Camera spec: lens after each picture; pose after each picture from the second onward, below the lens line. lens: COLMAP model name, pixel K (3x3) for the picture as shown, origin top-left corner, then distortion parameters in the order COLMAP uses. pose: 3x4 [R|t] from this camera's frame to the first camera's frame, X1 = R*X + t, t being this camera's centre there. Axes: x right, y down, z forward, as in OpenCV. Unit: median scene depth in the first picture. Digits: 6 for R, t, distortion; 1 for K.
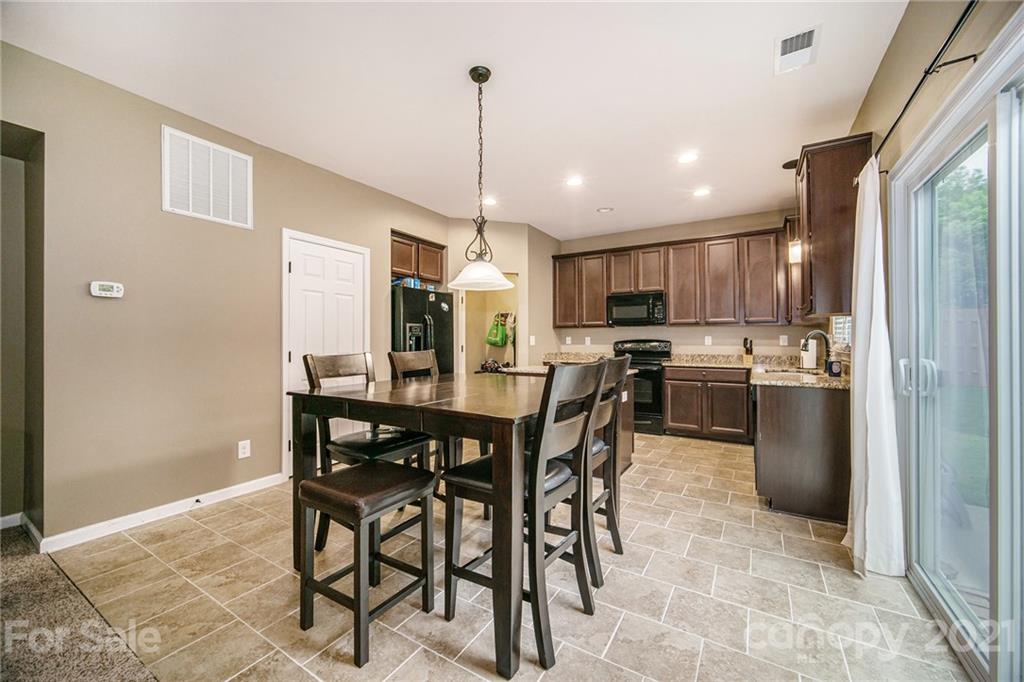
lens RADIAL K [[405.8, 0, 509.7], [0, 405.8, 337.7], [0, 0, 1]] dist [-0.002867, -0.000083]
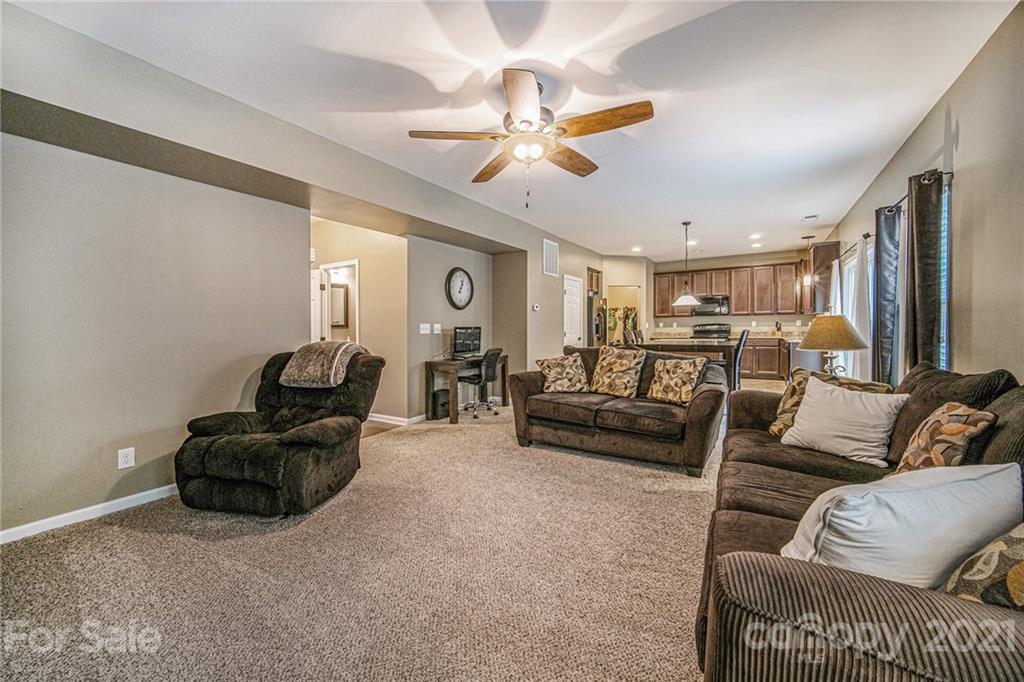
lens RADIAL K [[405.8, 0, 503.3], [0, 405.8, 334.5], [0, 0, 1]] dist [-0.002867, -0.000083]
pose [[0.999725, -0.014762, -0.018243, -0.563337], [0.015246, 0.999528, 0.026686, -0.009707], [0.017841, -0.026956, 0.999477, -0.763860]]
